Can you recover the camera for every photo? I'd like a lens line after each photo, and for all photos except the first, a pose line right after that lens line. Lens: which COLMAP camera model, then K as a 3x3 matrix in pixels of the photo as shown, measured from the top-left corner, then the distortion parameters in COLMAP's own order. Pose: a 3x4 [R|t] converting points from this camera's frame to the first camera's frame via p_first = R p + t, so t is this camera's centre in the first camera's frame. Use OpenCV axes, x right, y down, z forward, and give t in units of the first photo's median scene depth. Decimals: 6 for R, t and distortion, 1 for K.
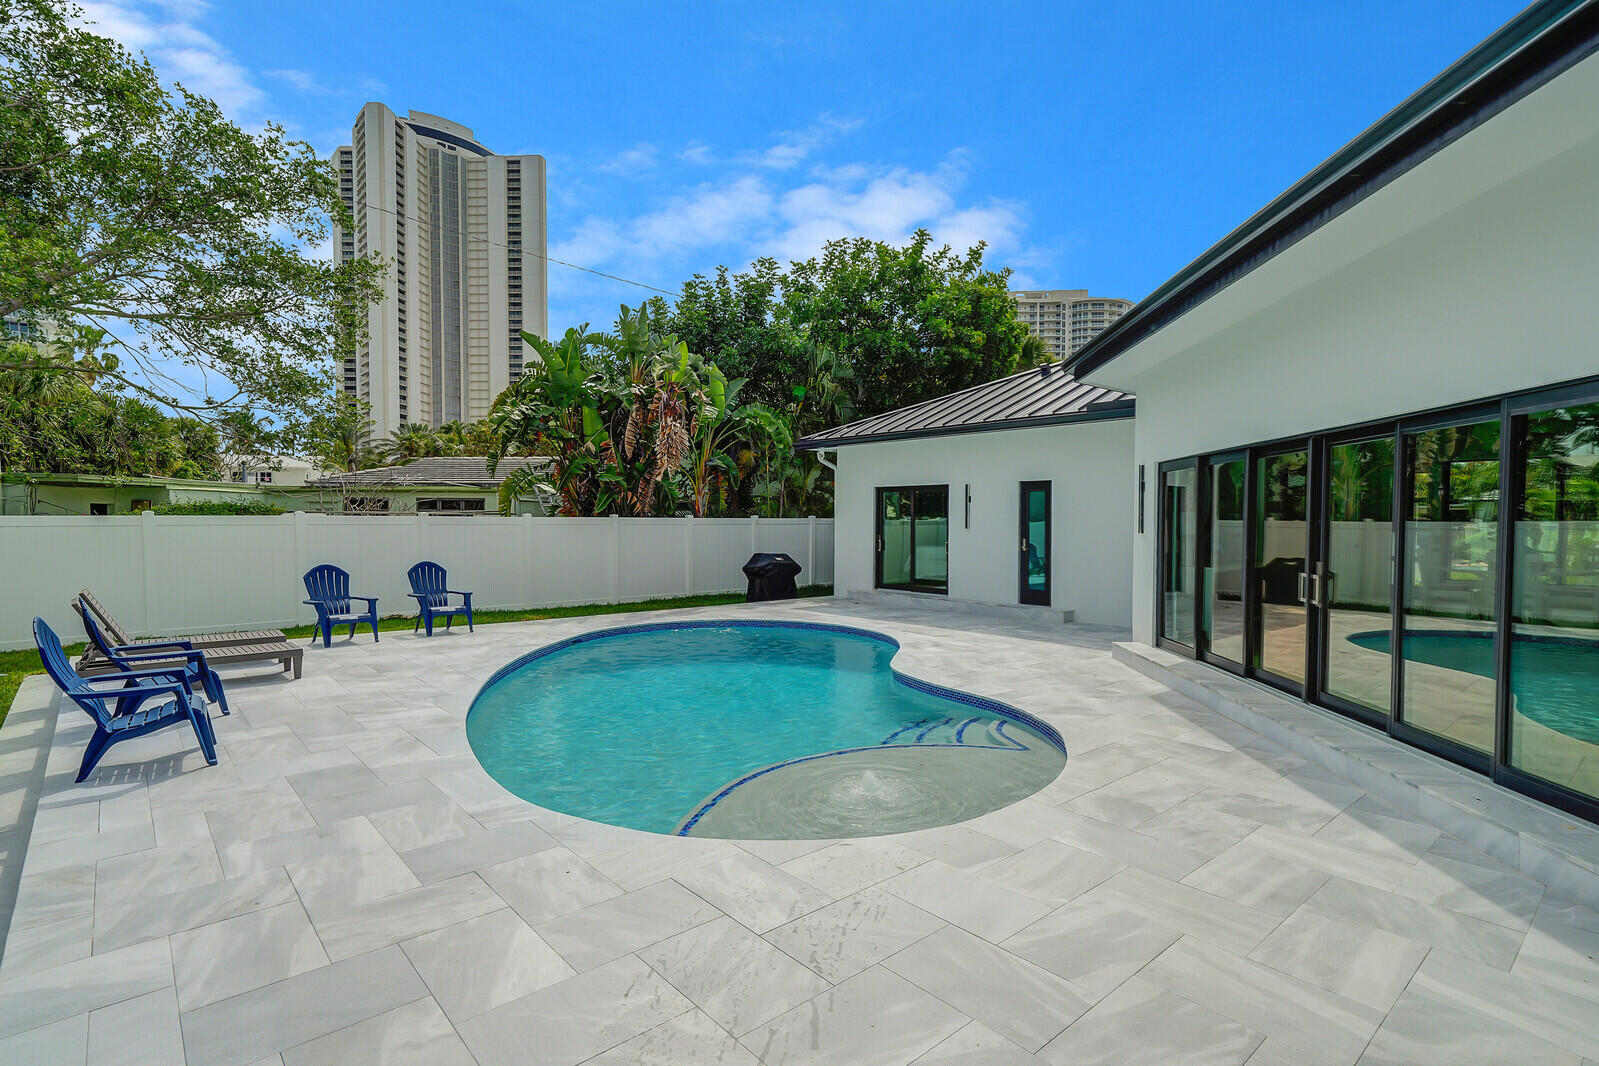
lens RADIAL K [[764.2, 0, 794.7], [0, 764.2, 552.1], [0, 0, 1]] dist [0.002261, 0.004525]
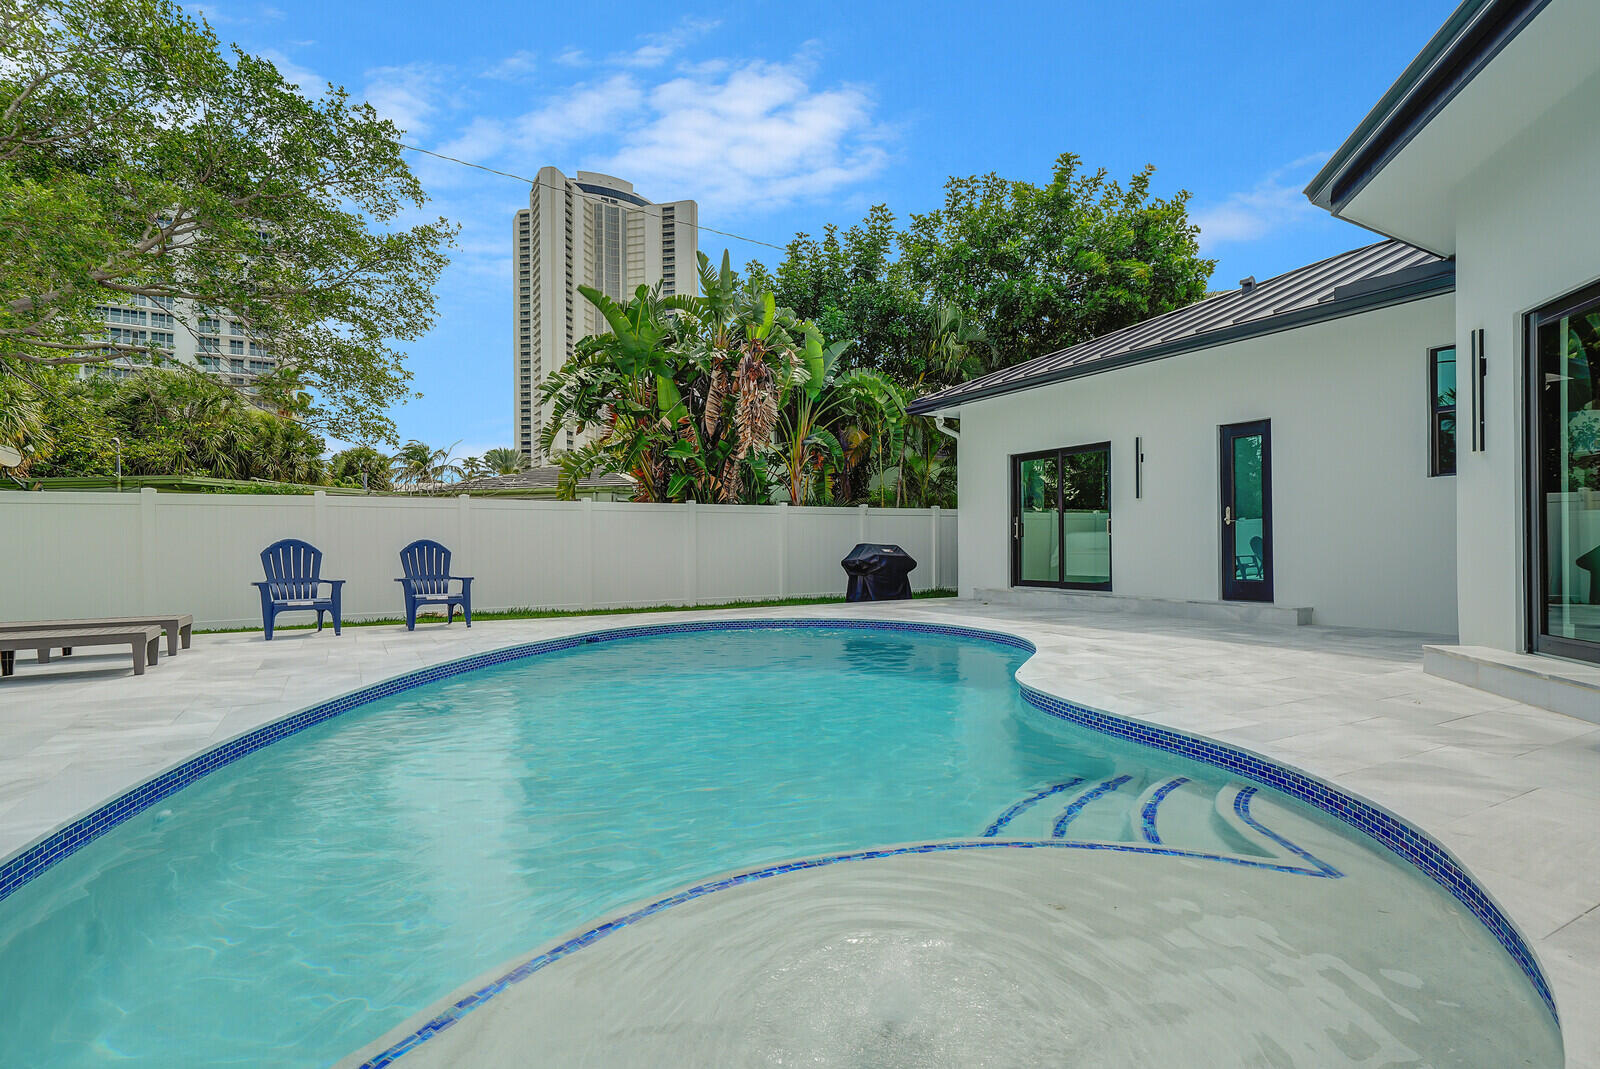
lens RADIAL K [[764.7, 0, 795.2], [0, 764.7, 553.6], [0, 0, 1]] dist [0.002261, 0.004525]
pose [[0.981787, -0.009475, -0.189750, 0.036114], [0.003652, 0.999512, -0.031011, 0.035544], [0.189951, 0.029753, 0.981343, 0.189983]]
